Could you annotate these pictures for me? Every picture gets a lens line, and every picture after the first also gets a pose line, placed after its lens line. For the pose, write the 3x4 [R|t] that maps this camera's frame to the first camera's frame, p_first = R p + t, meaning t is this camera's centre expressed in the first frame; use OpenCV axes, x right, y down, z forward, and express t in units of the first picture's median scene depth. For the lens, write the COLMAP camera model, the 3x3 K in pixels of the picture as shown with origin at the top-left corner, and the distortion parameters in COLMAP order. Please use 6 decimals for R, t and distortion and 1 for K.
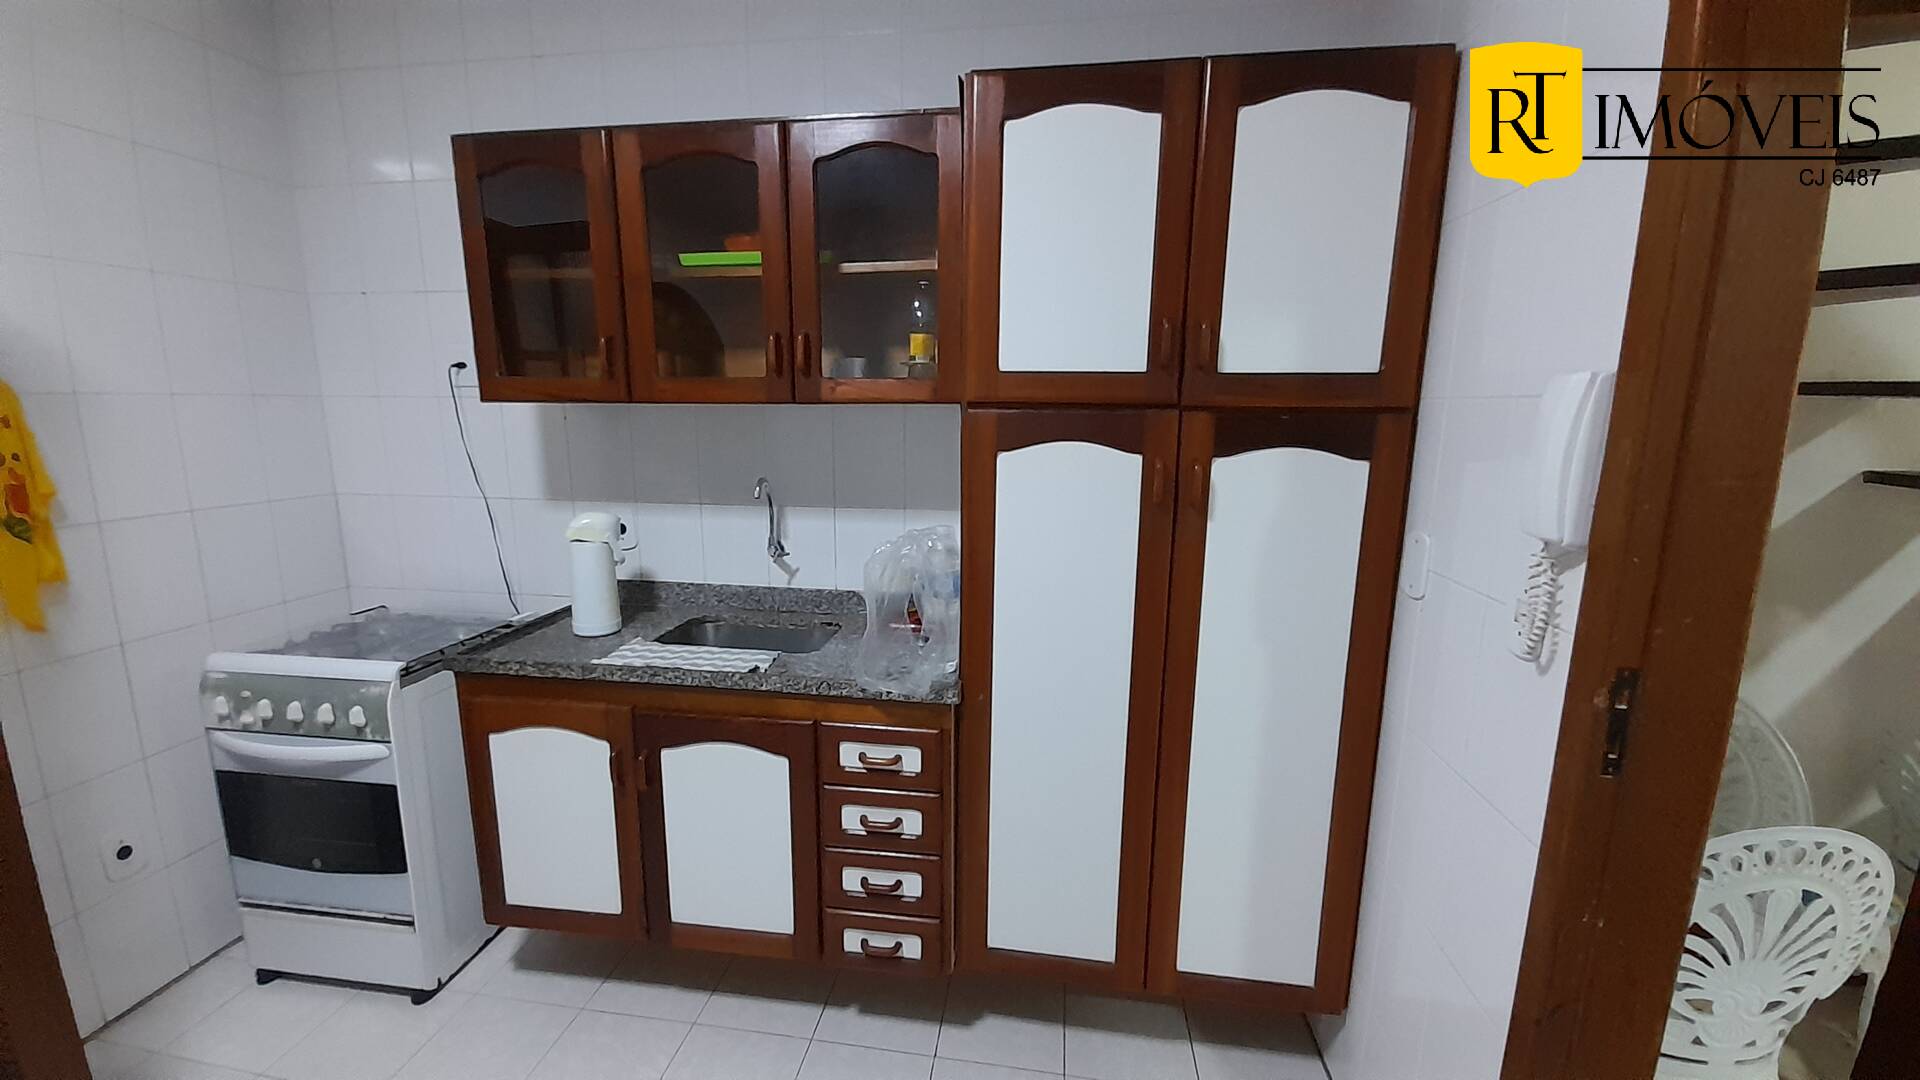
lens RADIAL K [[758.3, 0, 940.7], [0, 758.3, 540.5], [0, 0, 1]] dist [0.006003, -0.000255]
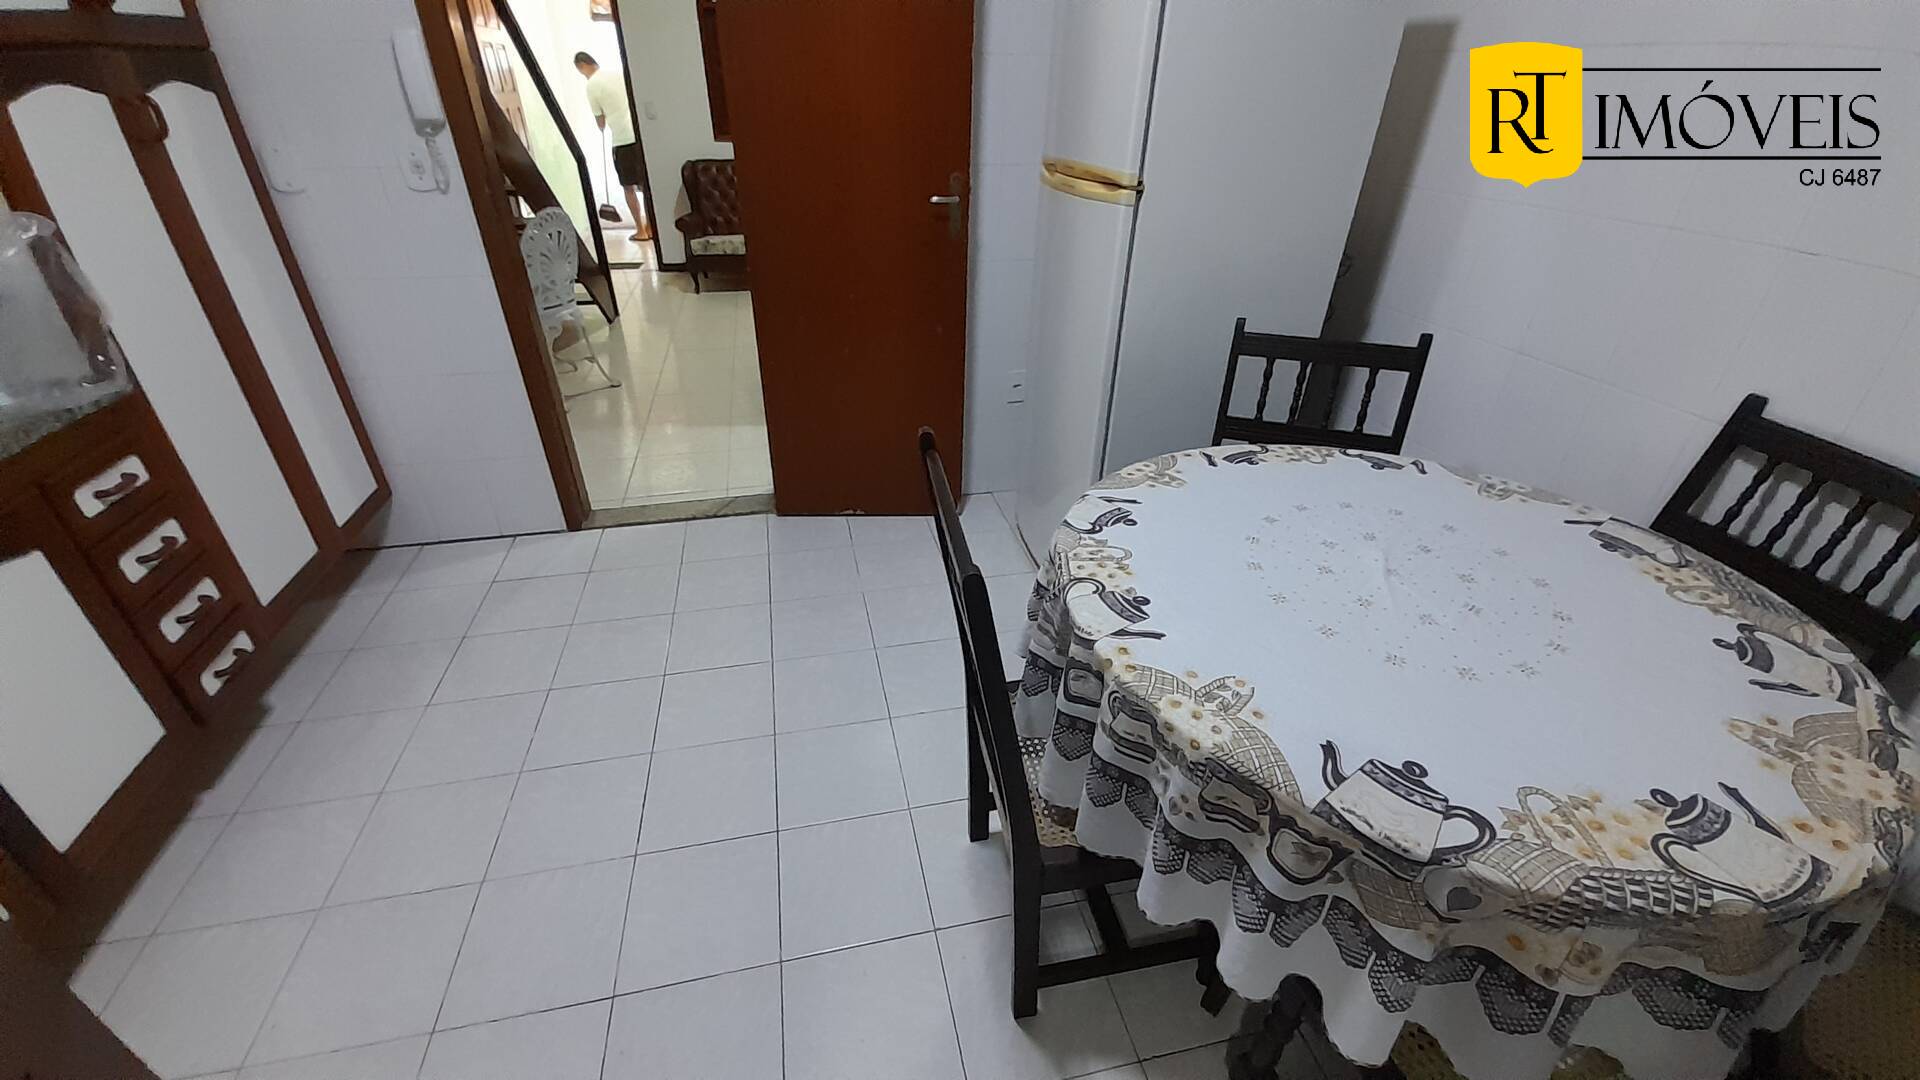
lens RADIAL K [[758.3, 0, 940.7], [0, 758.3, 540.5], [0, 0, 1]] dist [0.006003, -0.000255]
pose [[-0.365454, -0.482485, 0.796022, -1.124561], [0.165274, 0.807953, 0.565594, -0.009240], [-0.916039, 0.338260, -0.215528, 0.301178]]
